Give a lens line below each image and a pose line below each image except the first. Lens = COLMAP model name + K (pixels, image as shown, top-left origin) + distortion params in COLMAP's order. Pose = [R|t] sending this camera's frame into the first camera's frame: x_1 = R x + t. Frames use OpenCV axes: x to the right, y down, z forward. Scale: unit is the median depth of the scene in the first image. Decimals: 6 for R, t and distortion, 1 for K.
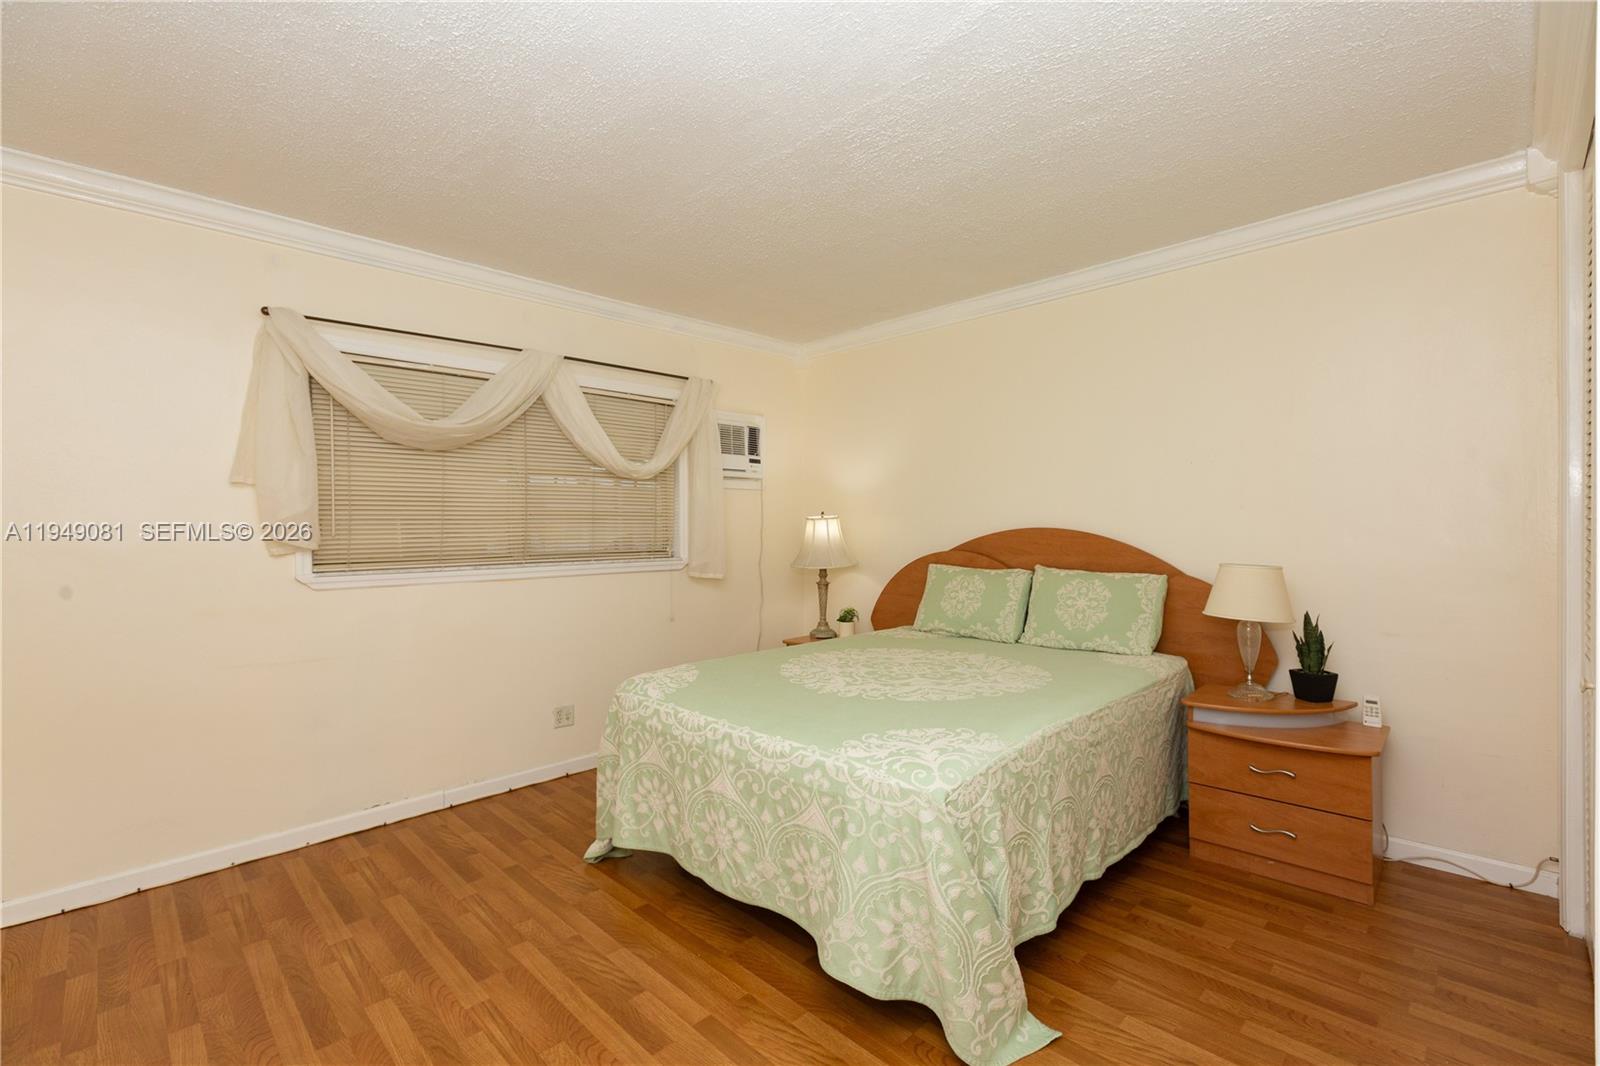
lens RADIAL K [[708.1, 0, 796.9], [0, 708.1, 533.2], [0, 0, 1]] dist [-0.000573, -0.001308]
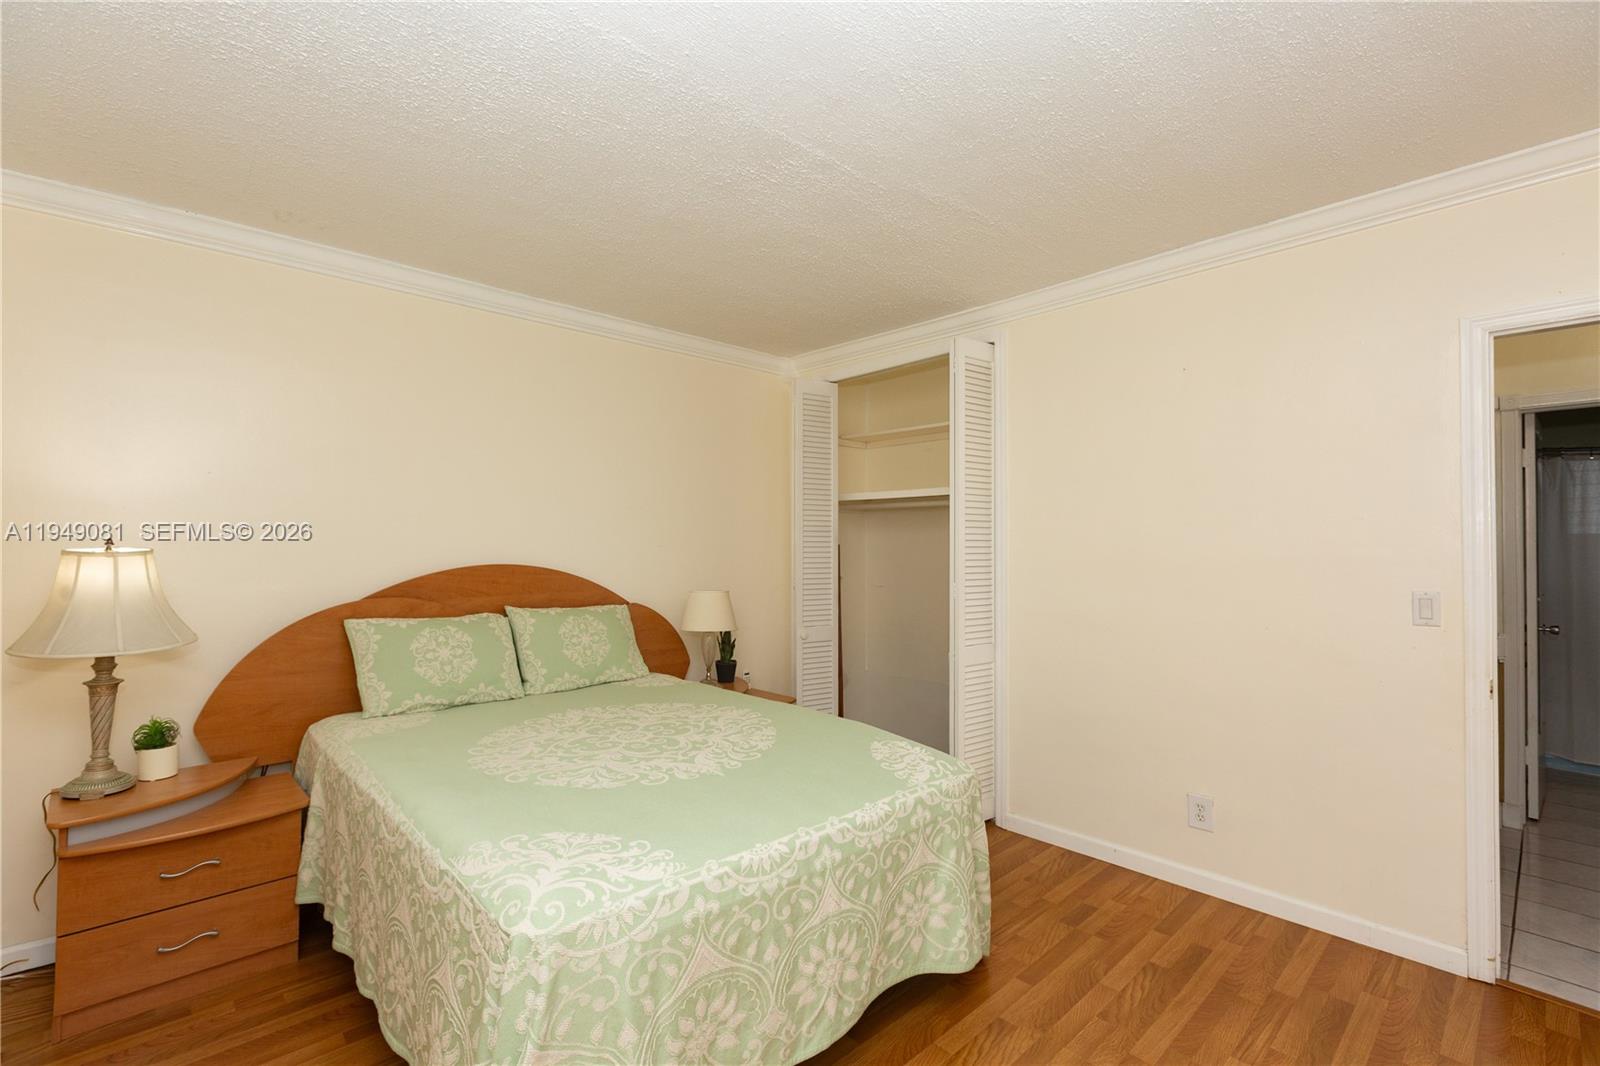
lens RADIAL K [[708.1, 0, 796.8], [0, 708.1, 536.8], [0, 0, 1]] dist [-0.000573, -0.001308]
pose [[0.029611, 0.021816, 0.999323, -0.590362], [0.007519, 0.999729, -0.022048, -0.022263], [-0.999533, 0.008167, 0.029439, 0.664292]]
